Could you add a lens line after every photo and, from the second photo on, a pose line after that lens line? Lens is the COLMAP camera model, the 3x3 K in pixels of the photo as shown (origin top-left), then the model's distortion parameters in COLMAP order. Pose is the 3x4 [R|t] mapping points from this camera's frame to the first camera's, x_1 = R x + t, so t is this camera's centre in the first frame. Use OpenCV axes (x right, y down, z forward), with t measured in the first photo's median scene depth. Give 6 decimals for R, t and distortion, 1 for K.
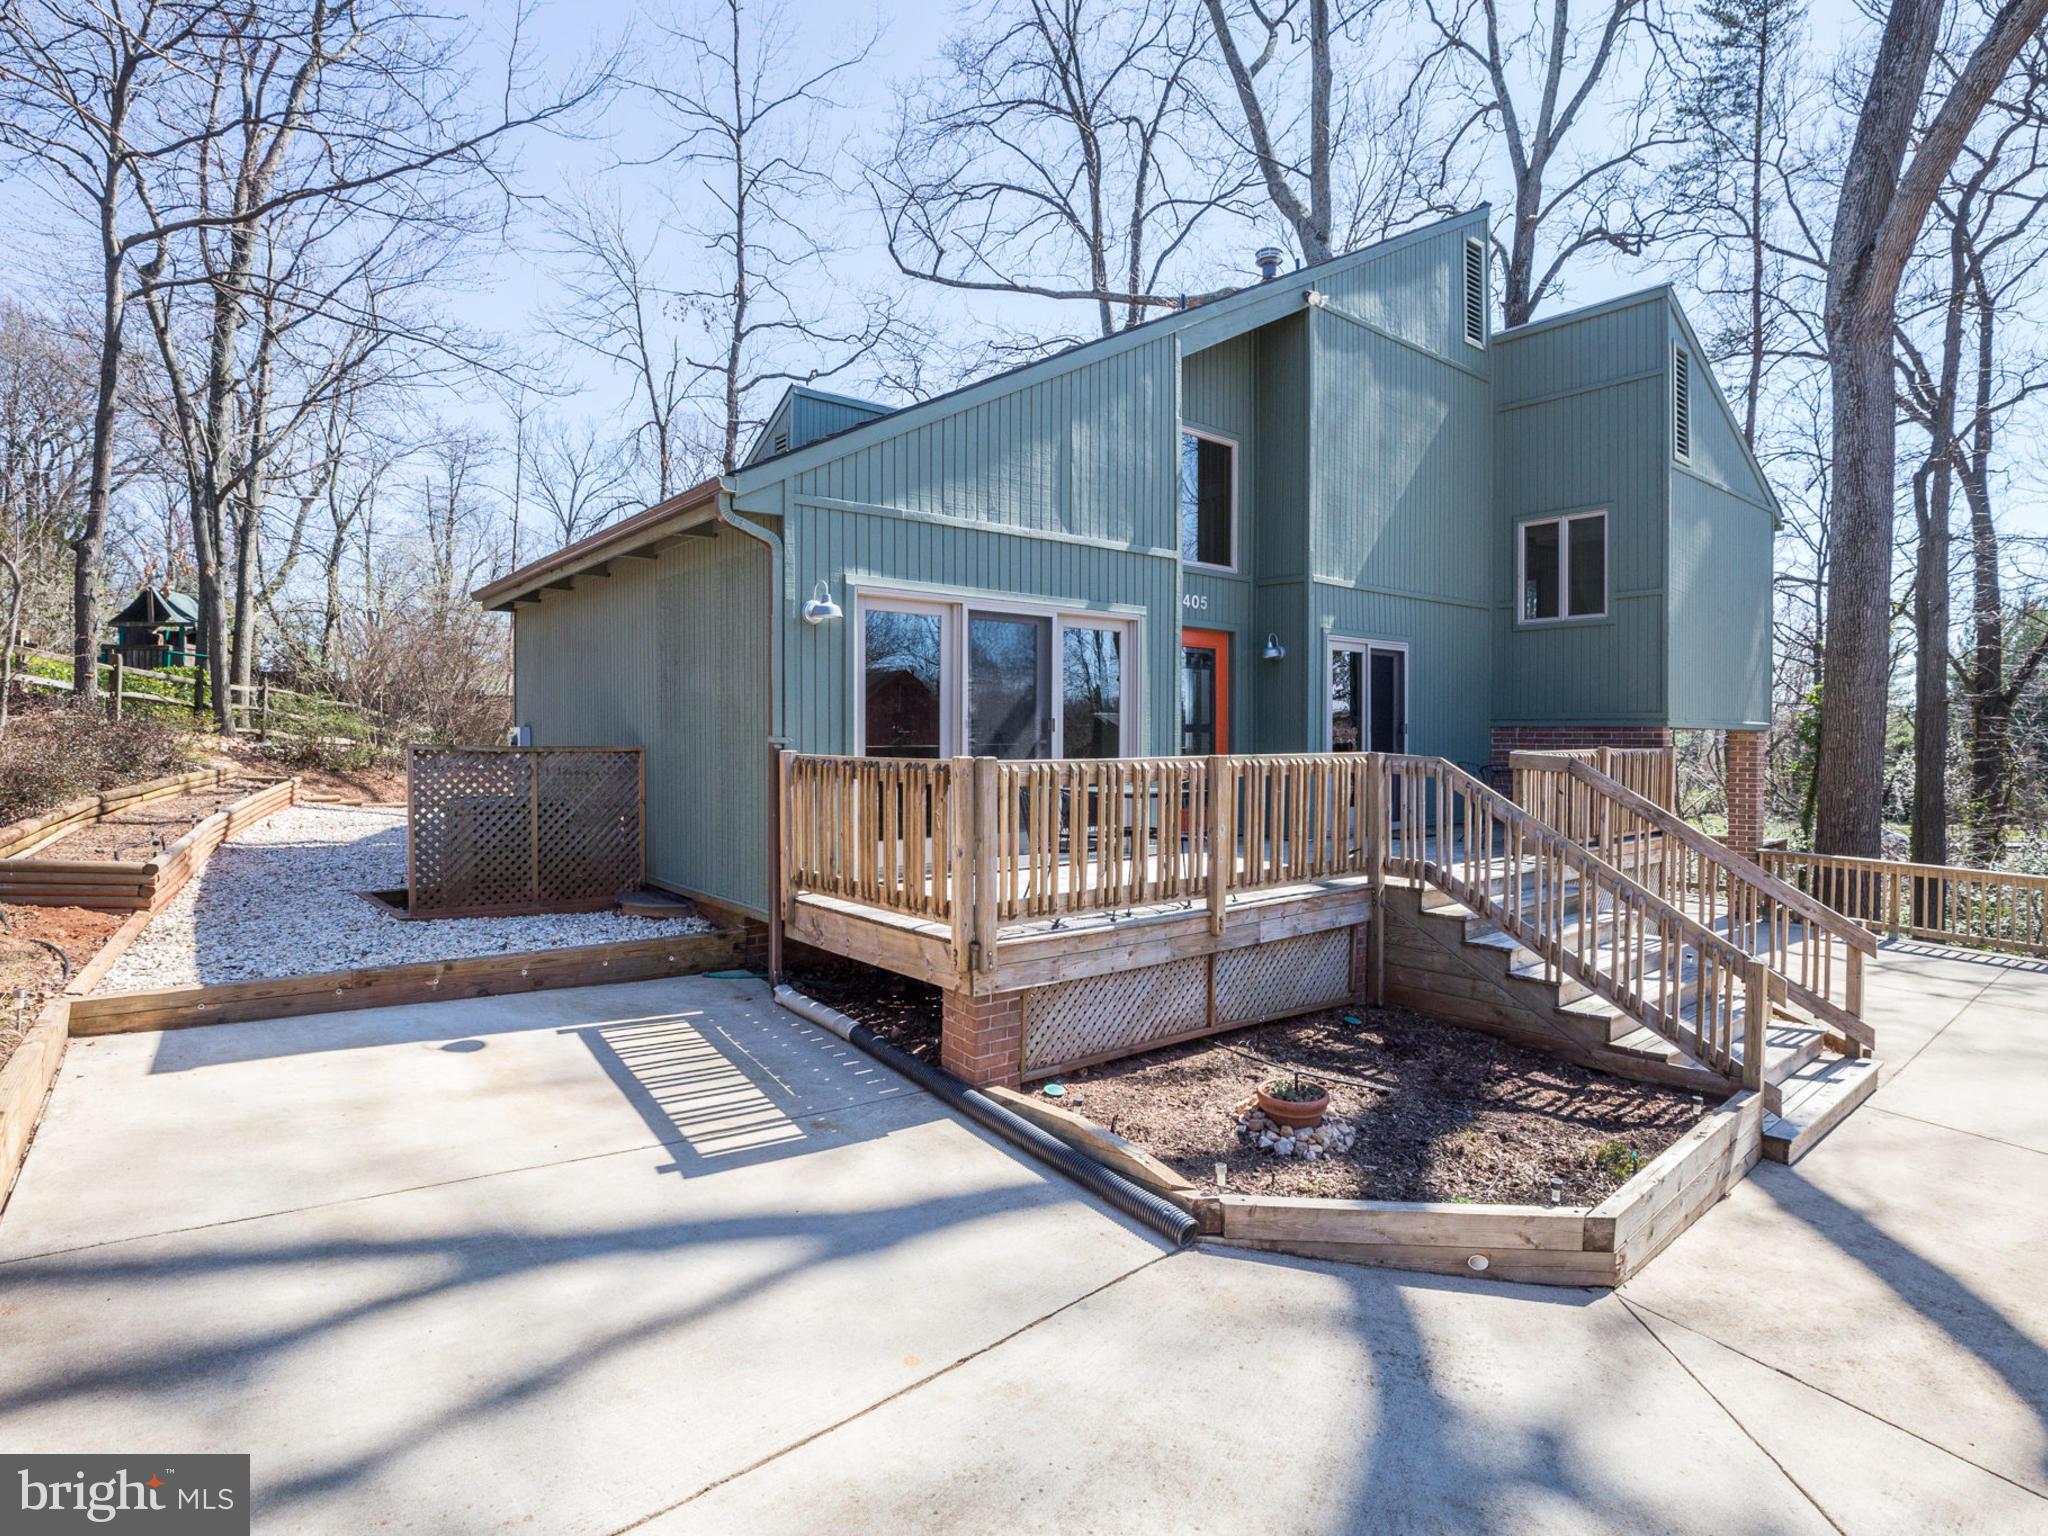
lens RADIAL K [[1058.9, 0, 1036.5], [0, 1058.9, 760.0], [0, 0, 1]] dist [-0.037866, 0.014679]
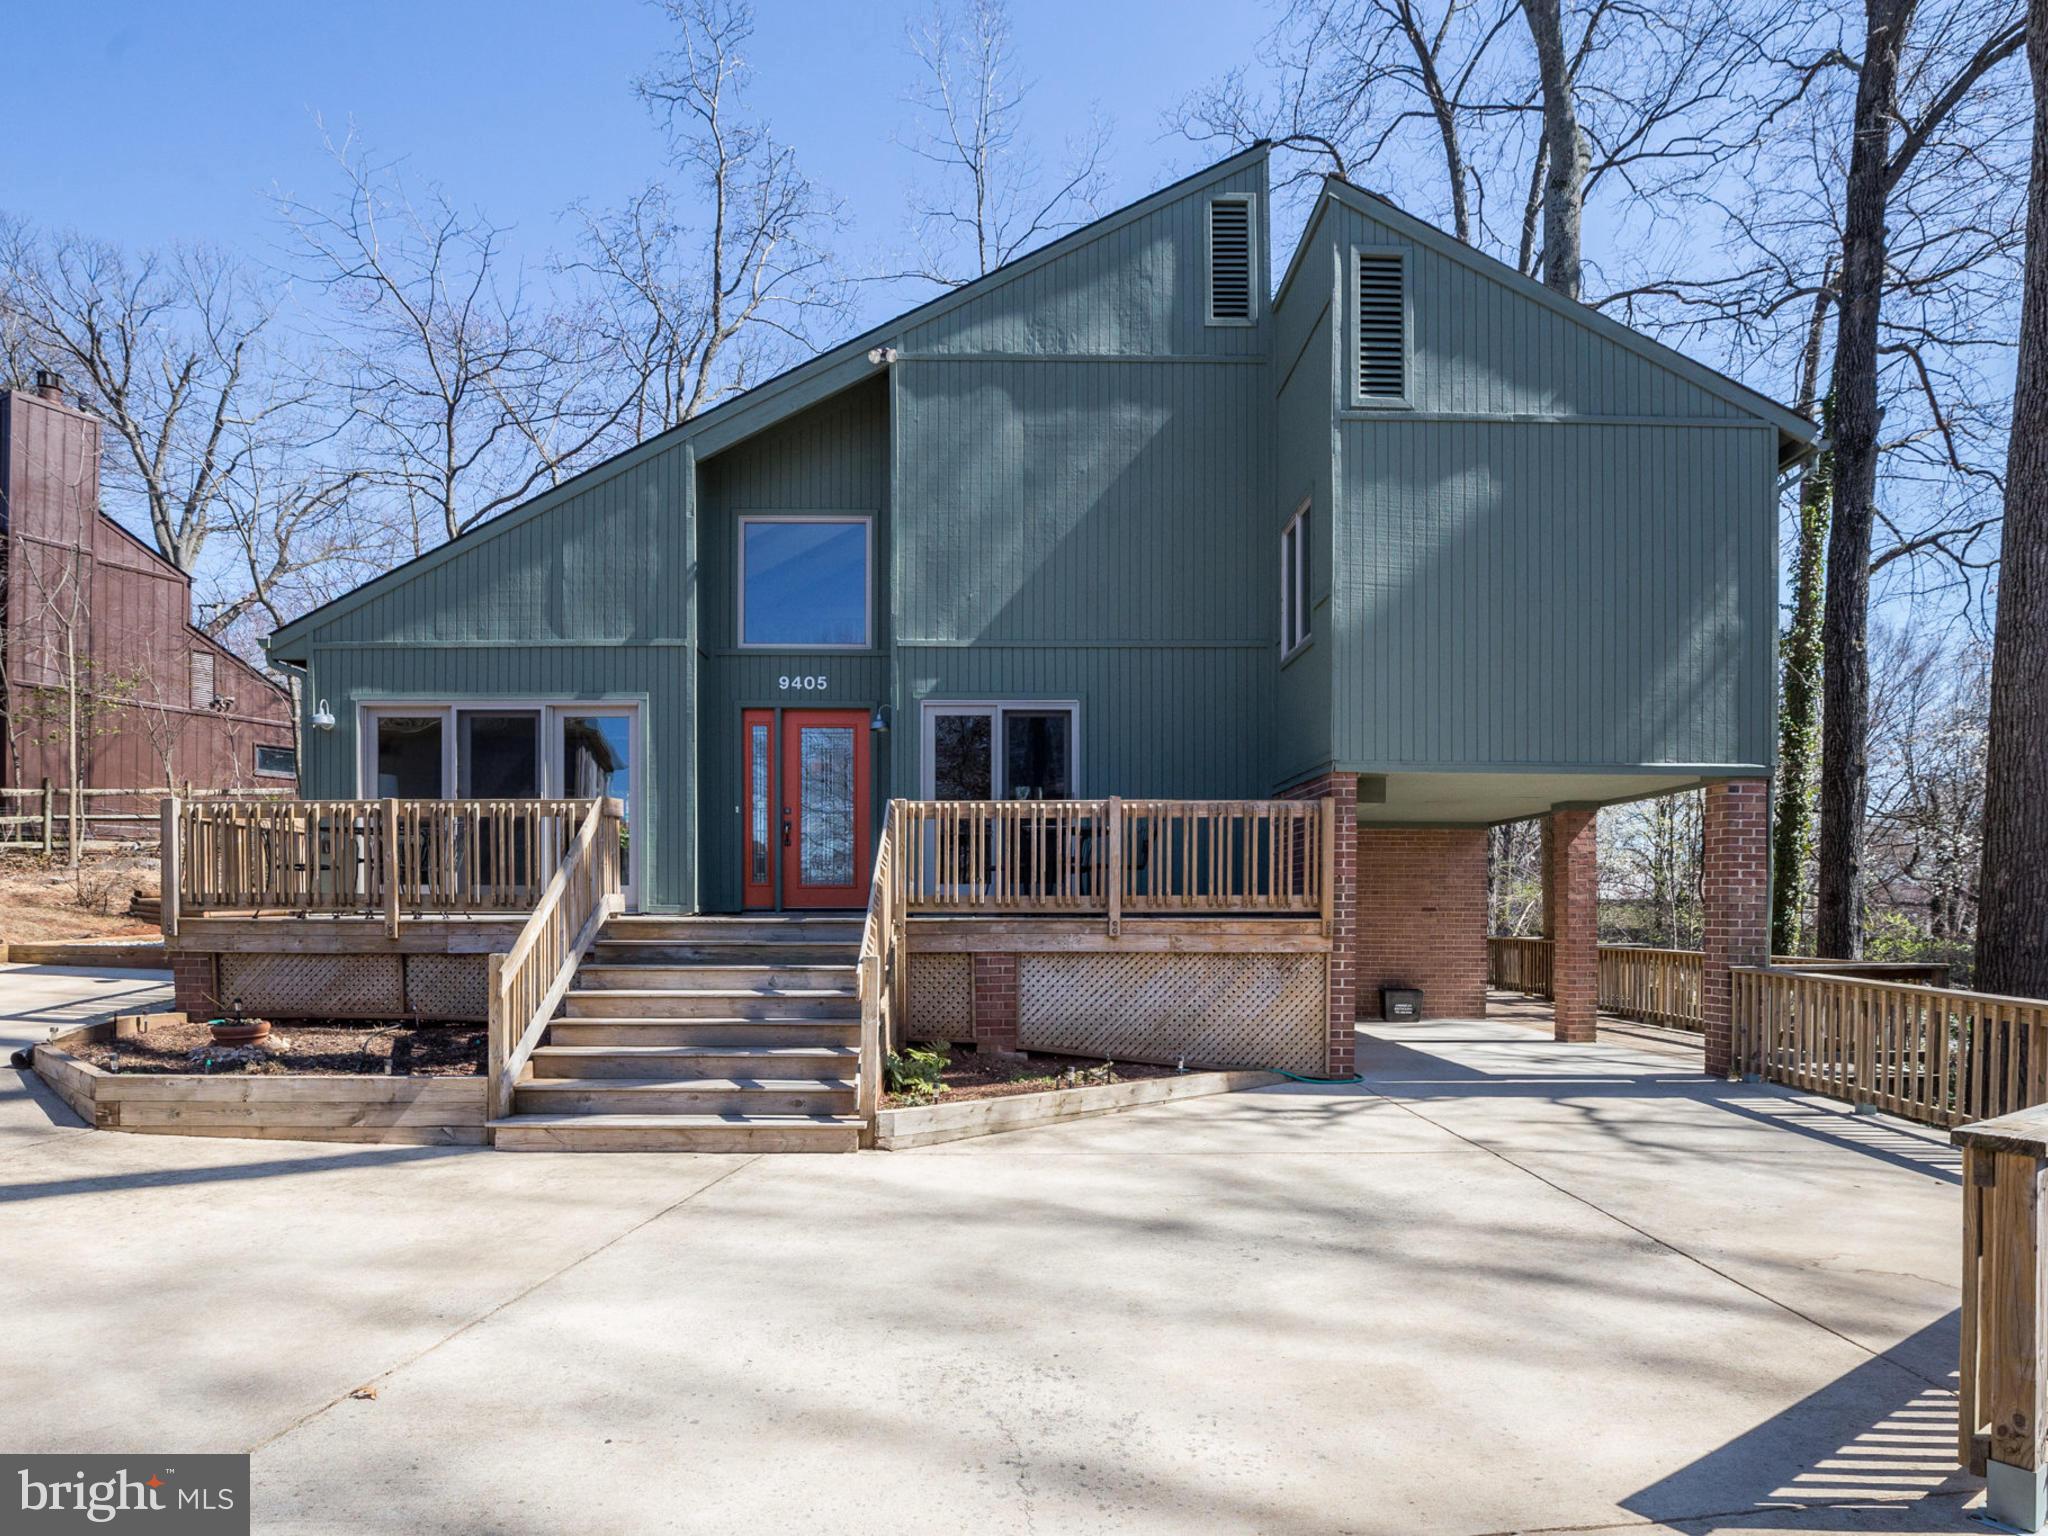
lens RADIAL K [[1058.9, 0, 1036.5], [0, 1058.9, 760.0], [0, 0, 1]] dist [-0.037866, 0.014679]
pose [[0.803886, 0.006818, -0.594745, 1.072024], [-0.006361, 0.999976, 0.002865, -0.077080], [0.594750, 0.001480, 0.803909, 0.336524]]
